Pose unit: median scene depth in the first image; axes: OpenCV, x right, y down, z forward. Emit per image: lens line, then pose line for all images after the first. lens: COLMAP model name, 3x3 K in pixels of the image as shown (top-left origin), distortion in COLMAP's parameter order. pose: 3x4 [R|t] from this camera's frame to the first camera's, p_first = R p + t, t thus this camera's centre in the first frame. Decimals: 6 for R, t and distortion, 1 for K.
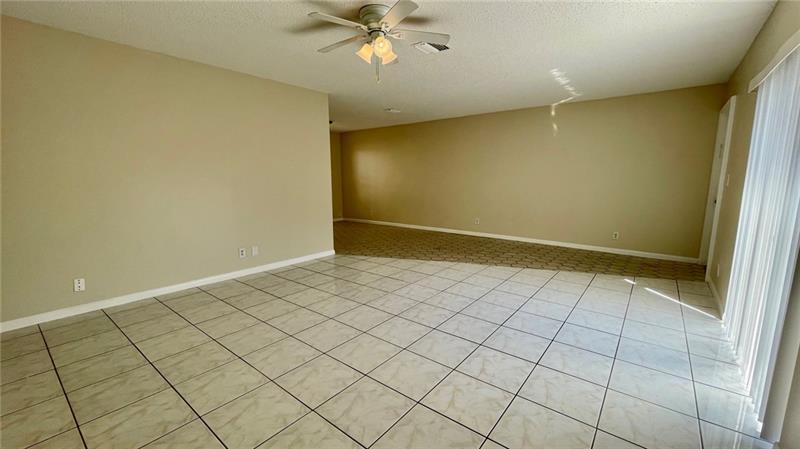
lens RADIAL K [[339.5, 0, 400.8], [0, 339.5, 204.4], [0, 0, 1]] dist [-0.000157, -0.000017]
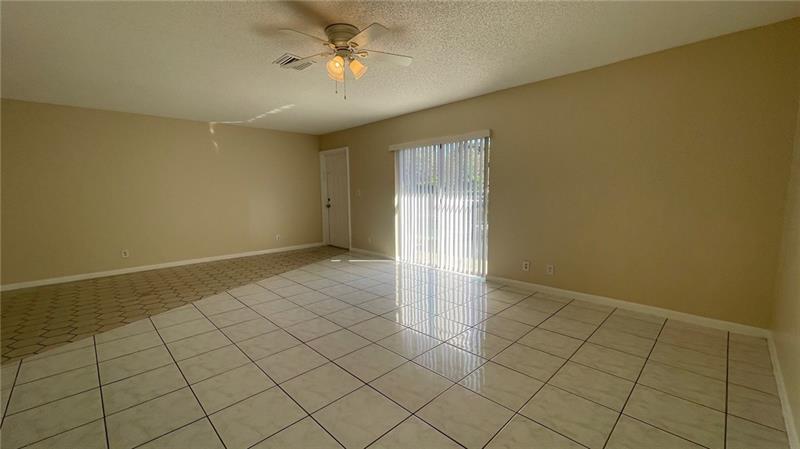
lens RADIAL K [[320.4, 0, 400.0], [0, 320.4, 224.5], [0, 0, 1]] dist [0.000886, 0.000265]
pose [[0.120799, -0.113269, 0.986194, -0.582509], [0.091853, 0.990482, 0.102510, -0.046533], [-0.988418, 0.078202, 0.130054, 0.423922]]
